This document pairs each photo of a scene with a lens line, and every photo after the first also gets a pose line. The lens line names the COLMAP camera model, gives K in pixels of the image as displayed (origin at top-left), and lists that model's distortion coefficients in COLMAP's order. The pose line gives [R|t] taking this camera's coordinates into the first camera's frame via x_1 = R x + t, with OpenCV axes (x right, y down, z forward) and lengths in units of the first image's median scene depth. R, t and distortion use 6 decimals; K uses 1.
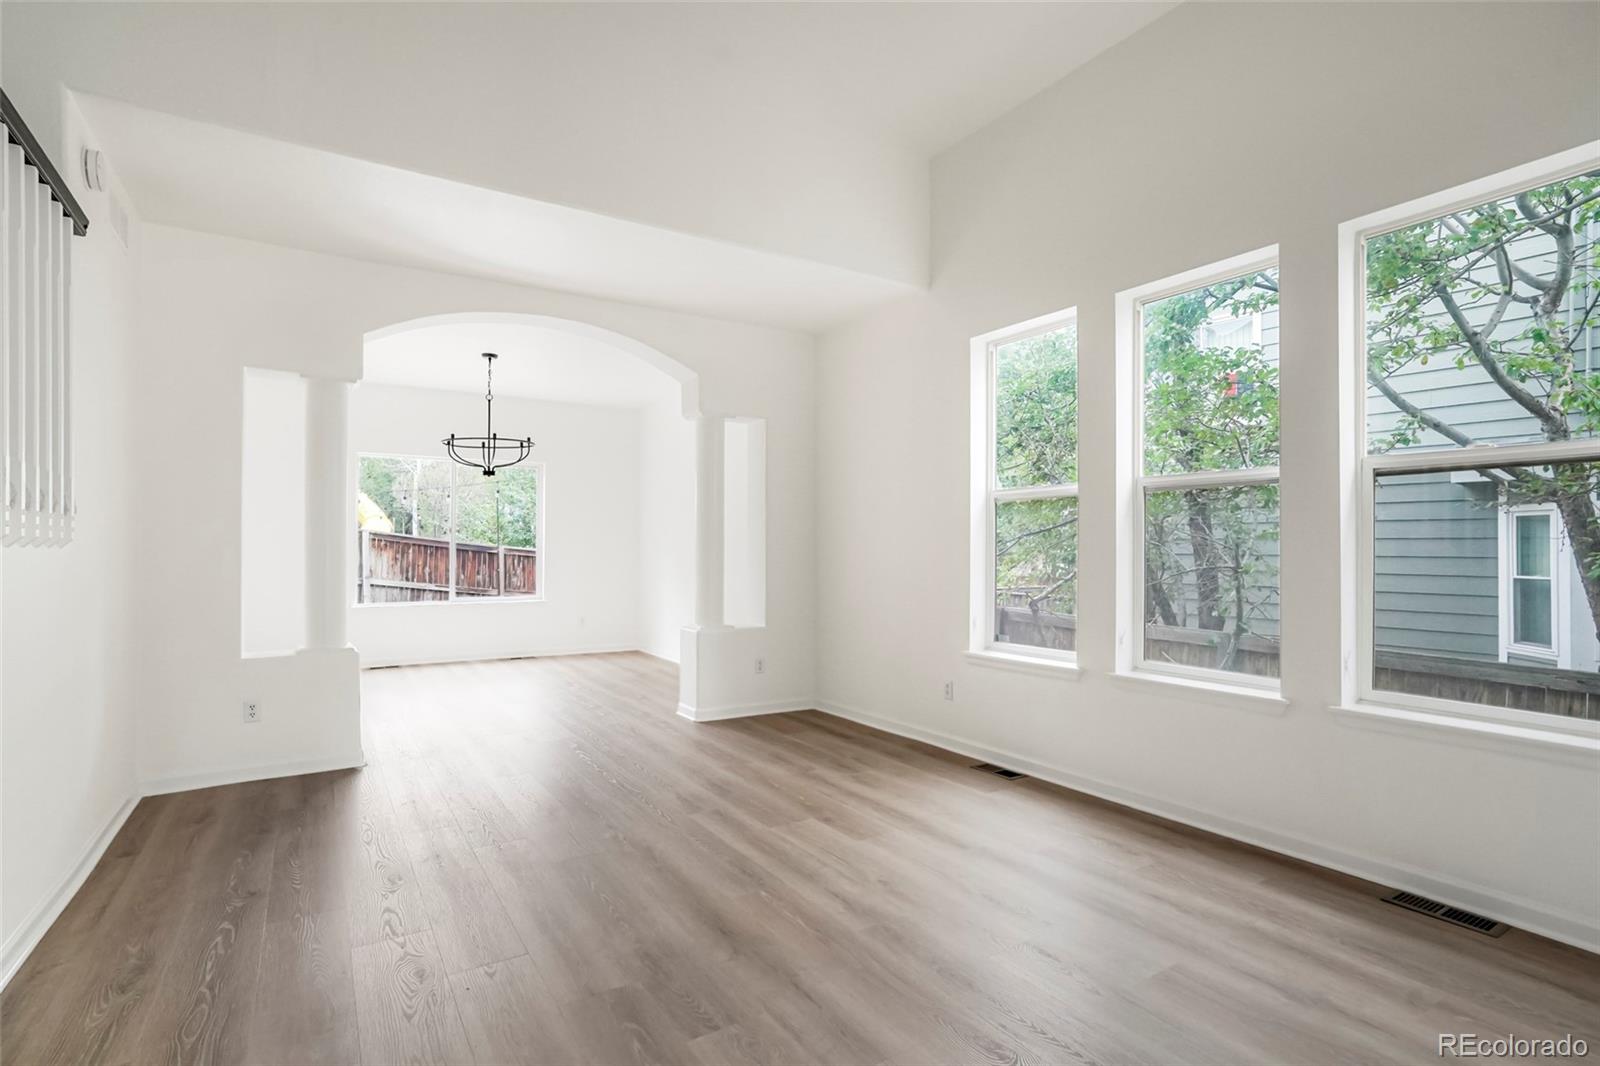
lens RADIAL K [[774.3, 0, 797.0], [0, 774.3, 538.7], [0, 0, 1]] dist [-0.066245, 0.037979]
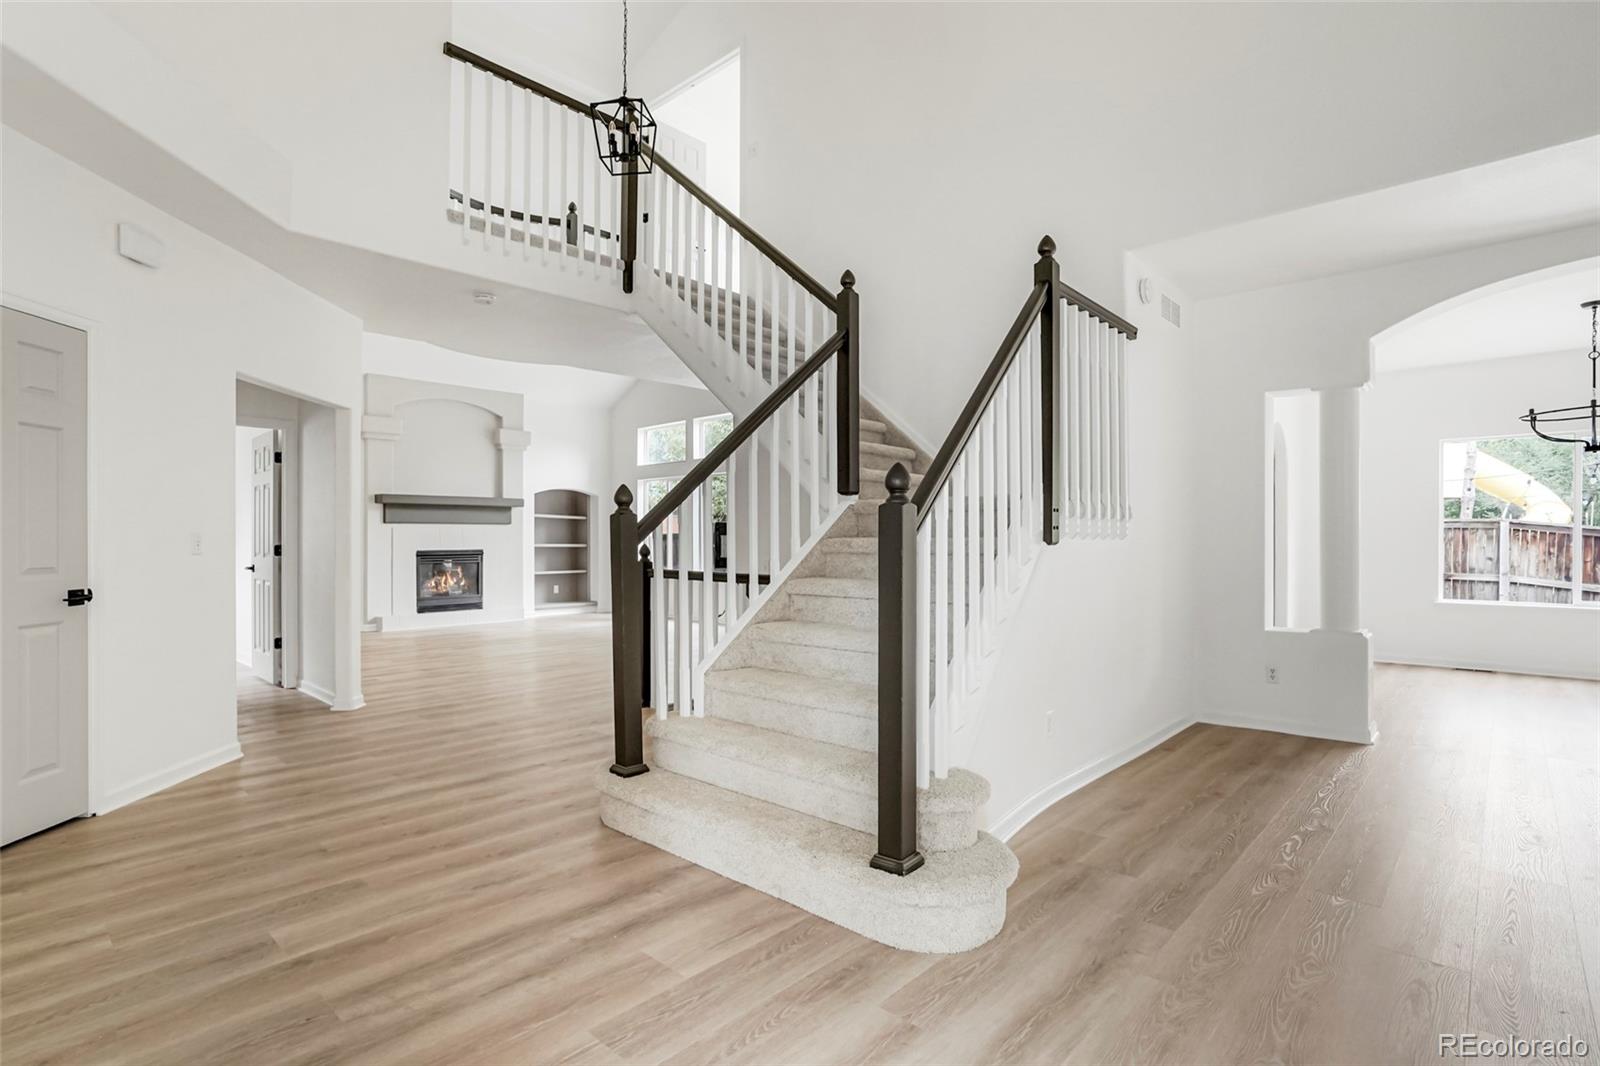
lens RADIAL K [[787.1, 0, 805.6], [0, 787.1, 536.2], [0, 0, 1]] dist [-0.035517, 0.026332]
pose [[0.262287, -0.009041, -0.964948, 0.241101], [0.014070, 0.999886, -0.005544, 0.001766], [0.964887, -0.012122, 0.262384, -0.045205]]
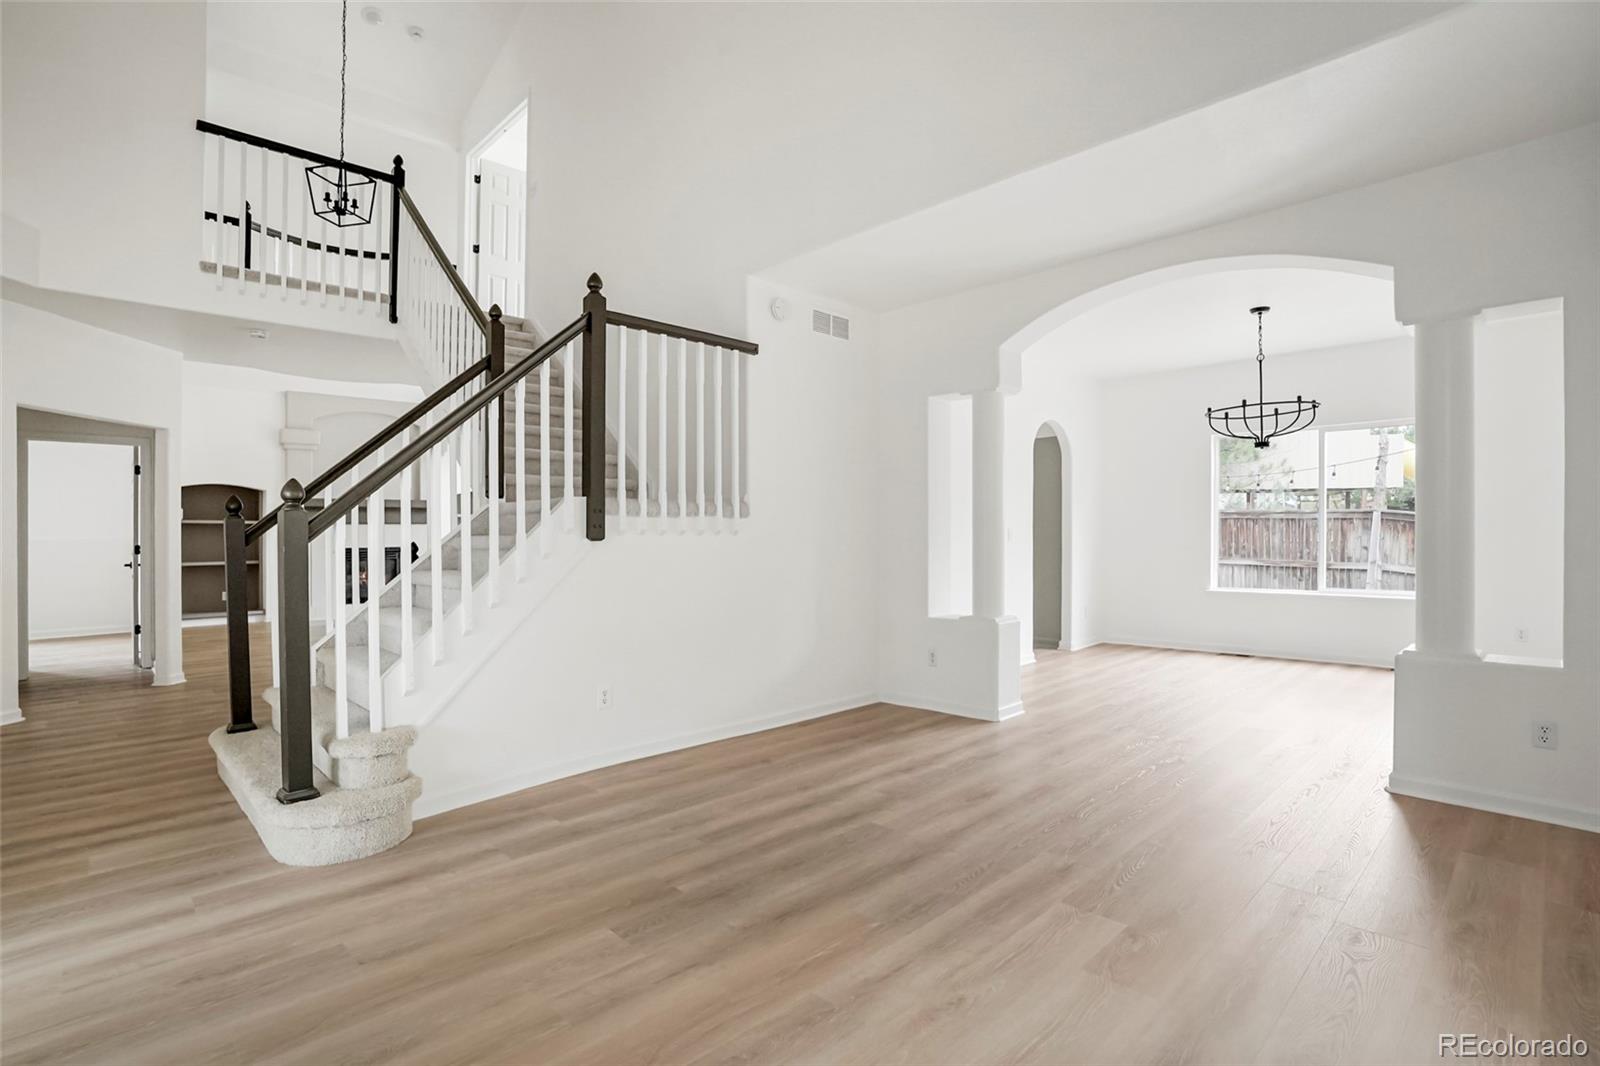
lens RADIAL K [[764.2, 0, 793.3], [0, 764.2, 538.9], [0, 0, 1]] dist [-0.055161, 0.027891]
pose [[0.193990, 0.001166, -0.981003, 0.438705], [0.022568, 0.999729, 0.005651, 0.006379], [0.980744, -0.023236, 0.193911, 0.414930]]
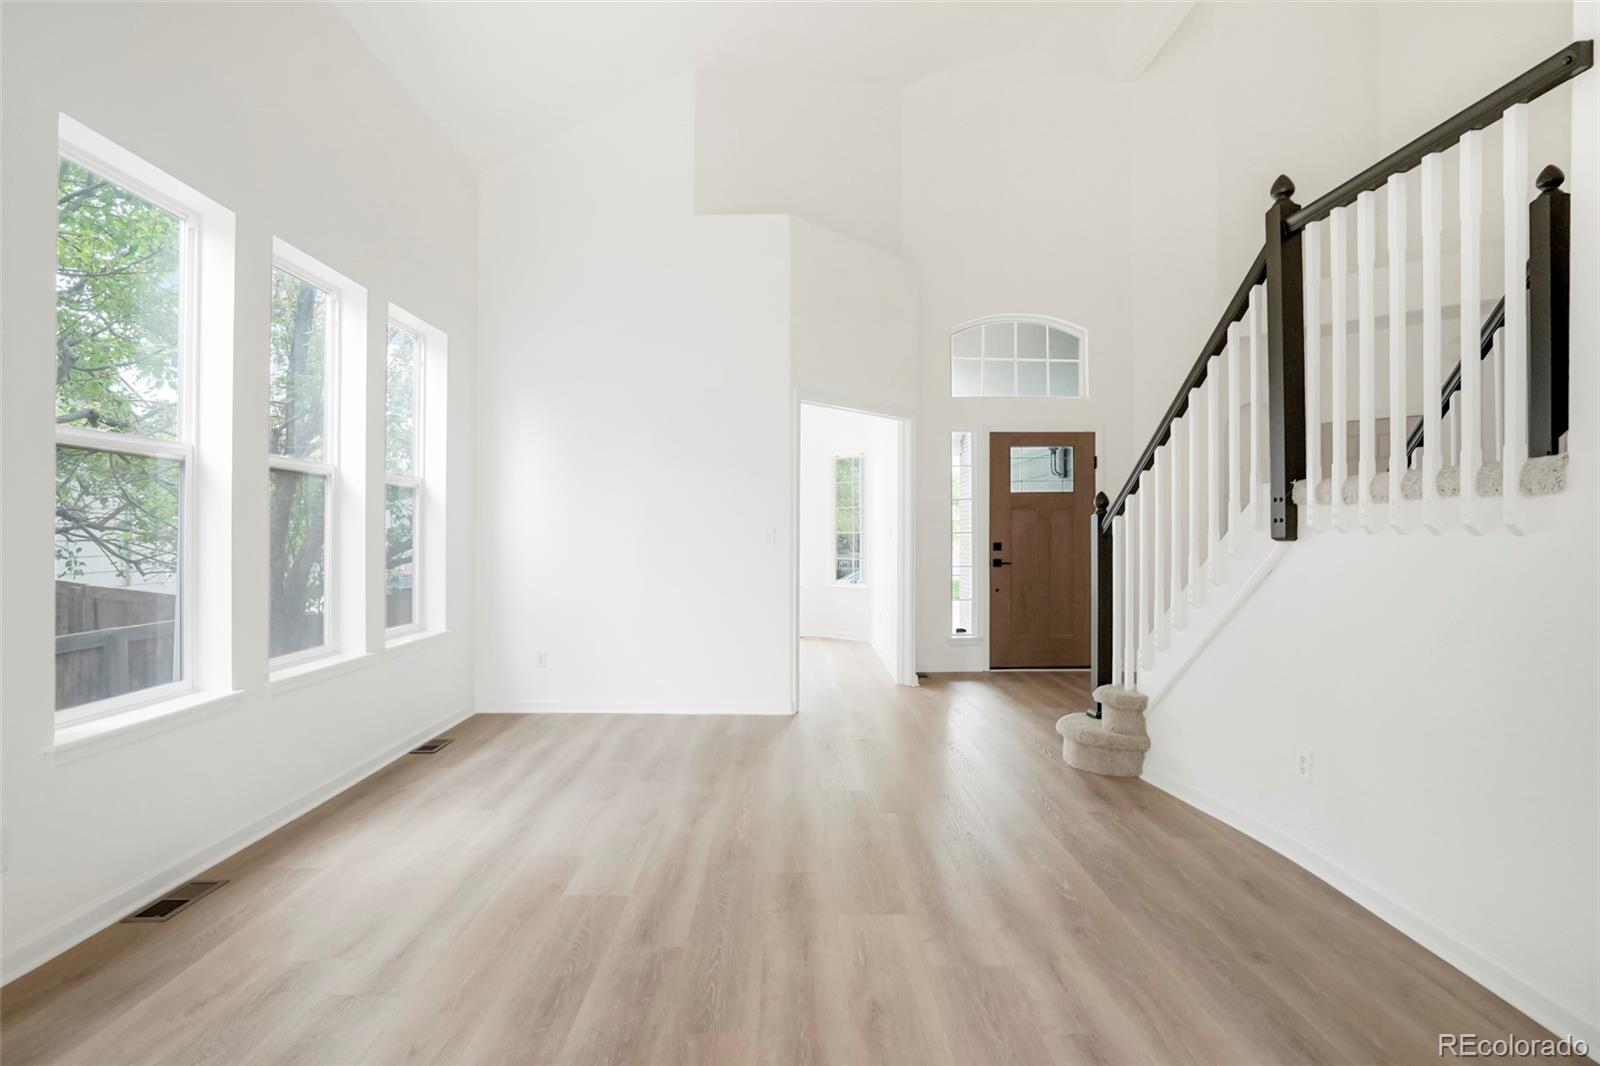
lens RADIAL K [[787.1, 0, 805.6], [0, 787.1, 536.2], [0, 0, 1]] dist [-0.035517, 0.026332]
pose [[-0.854593, -0.004982, 0.519275, -0.404078], [-0.012229, 0.999870, -0.010532, 0.015300], [-0.519155, -0.015351, -0.854543, 1.081633]]
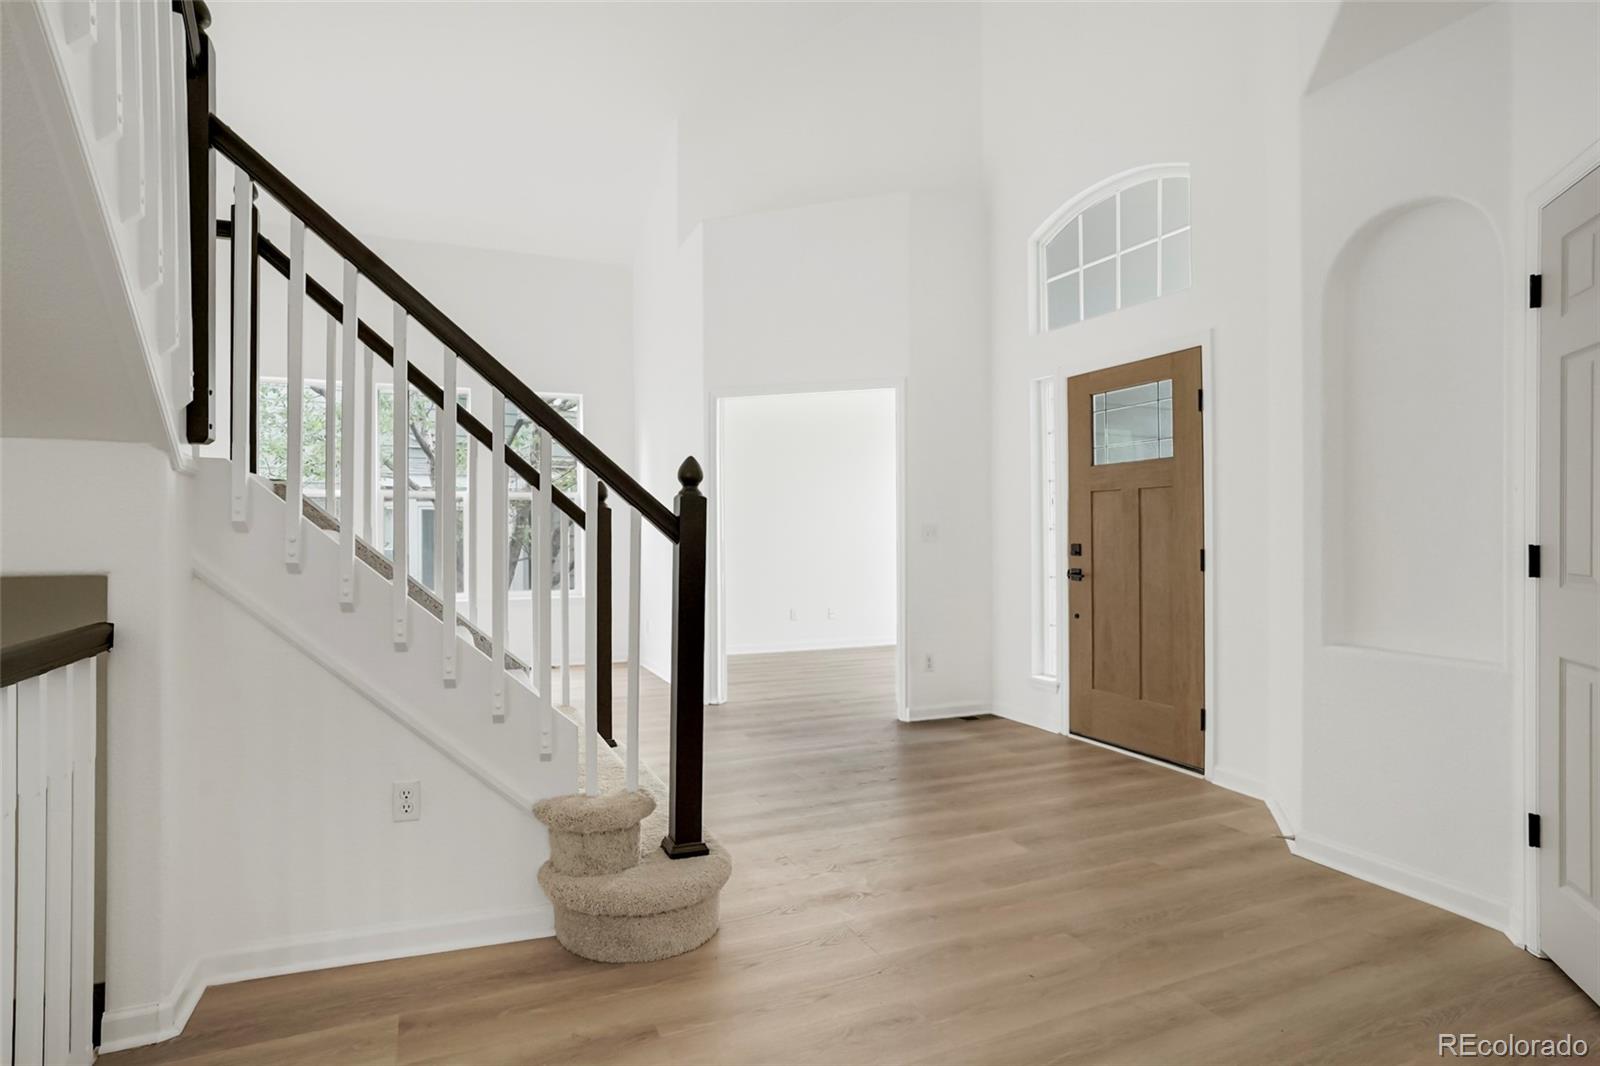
lens RADIAL K [[842.5, 0, 796.7], [0, 842.5, 558.0], [0, 0, 1]] dist [-0.019291, -0.000023]
pose [[0.161147, -0.021873, 0.986688, -1.016753], [-0.015158, 0.999582, 0.024634, 0.004673], [-0.986814, -0.018926, 0.160748, -0.170988]]
